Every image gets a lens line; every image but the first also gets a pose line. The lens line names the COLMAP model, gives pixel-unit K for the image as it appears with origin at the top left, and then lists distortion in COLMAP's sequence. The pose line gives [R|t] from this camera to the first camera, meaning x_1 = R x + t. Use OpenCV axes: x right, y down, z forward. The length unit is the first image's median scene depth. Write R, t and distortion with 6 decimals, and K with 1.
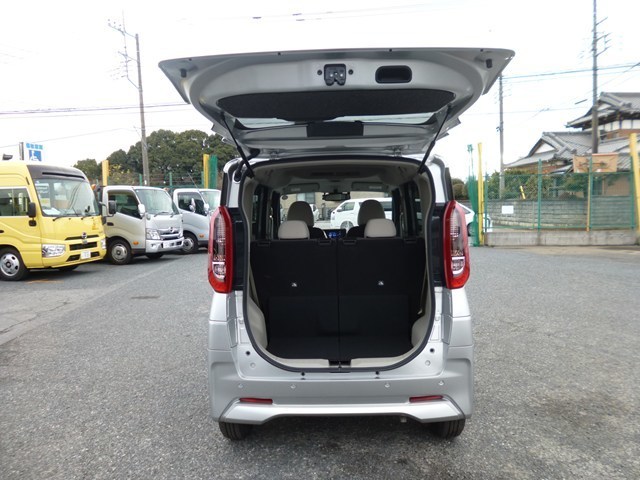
lens RADIAL K [[467.4, 0, 320.0], [0, 467.4, 240.0], [0, 0, 1]] dist [-0.059915, 0.008167]
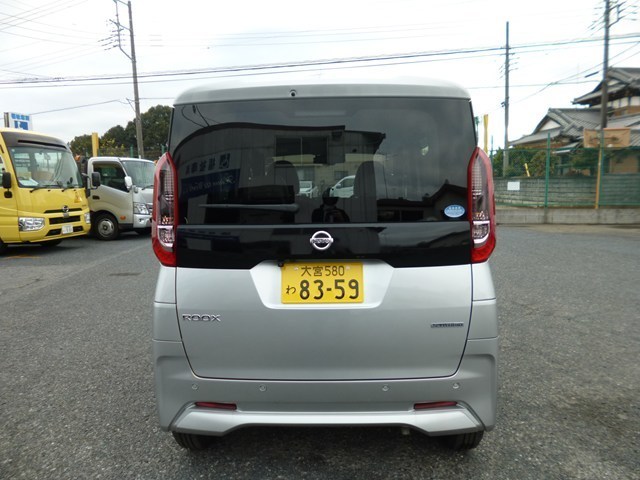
lens RADIAL K [[467.4, 0, 320.0], [0, 467.4, 240.0], [0, 0, 1]] dist [-0.059915, 0.008167]
pose [[0.999979, 0.006473, -0.000488, 0.009222], [-0.006444, 0.998951, 0.045328, 0.008916], [0.000781, -0.045324, 0.998972, 0.063467]]
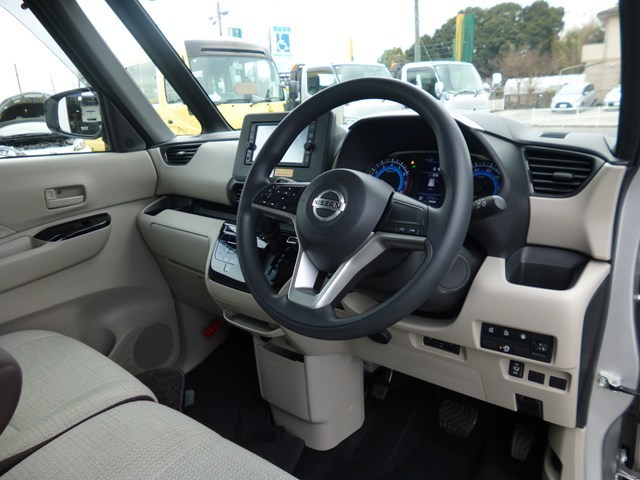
lens RADIAL K [[467.4, 0, 320.0], [0, 467.4, 240.0], [0, 0, 1]] dist [-0.059915, 0.008167]
pose [[0.800143, 0.141575, -0.582862, 0.092776], [-0.004091, 0.973010, 0.230725, -0.005012], [0.599795, -0.182229, 0.779127, 0.413022]]
